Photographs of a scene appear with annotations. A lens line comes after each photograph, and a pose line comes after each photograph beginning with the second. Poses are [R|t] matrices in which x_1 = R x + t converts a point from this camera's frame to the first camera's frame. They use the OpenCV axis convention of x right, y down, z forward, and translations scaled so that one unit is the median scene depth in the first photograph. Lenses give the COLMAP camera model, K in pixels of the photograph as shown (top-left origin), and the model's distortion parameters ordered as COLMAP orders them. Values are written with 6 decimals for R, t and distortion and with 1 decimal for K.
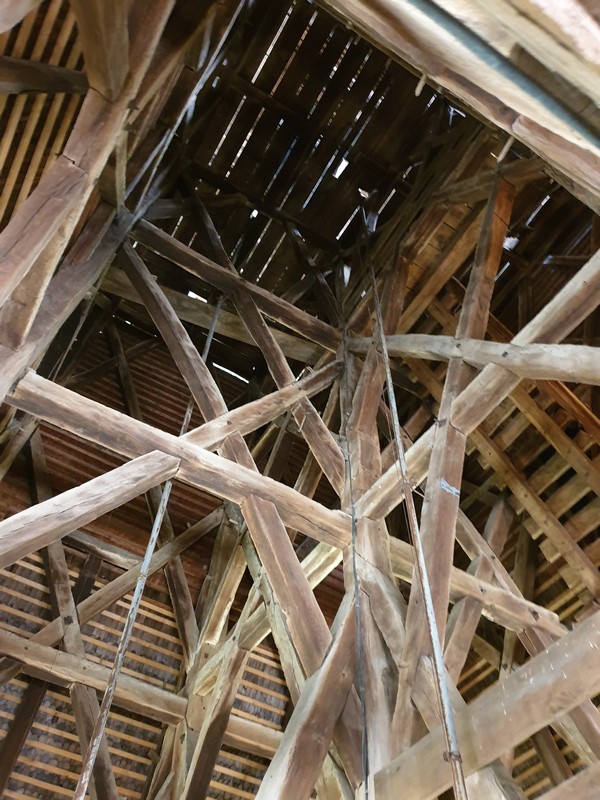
lens RADIAL K [[644.9, 0, 292.9], [0, 644.9, 392.9], [0, 0, 1]] dist [0.004705, 0.017868]
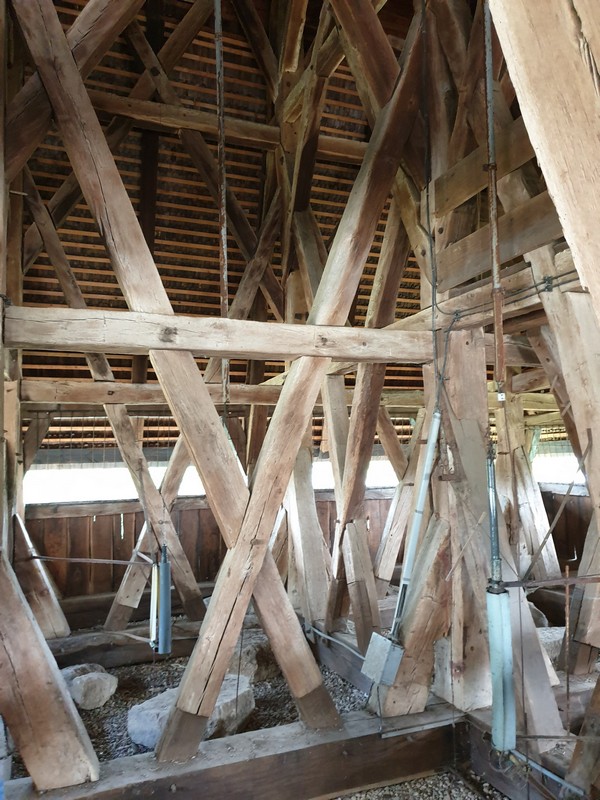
lens RADIAL K [[644.9, 0, 292.9], [0, 644.9, 392.9], [0, 0, 1]] dist [0.004705, 0.017868]
pose [[0.983101, -0.075377, -0.166824, 0.014158], [0.176229, 0.636350, 0.751000, -0.077206], [0.049551, -0.767709, 0.638880, -0.080643]]
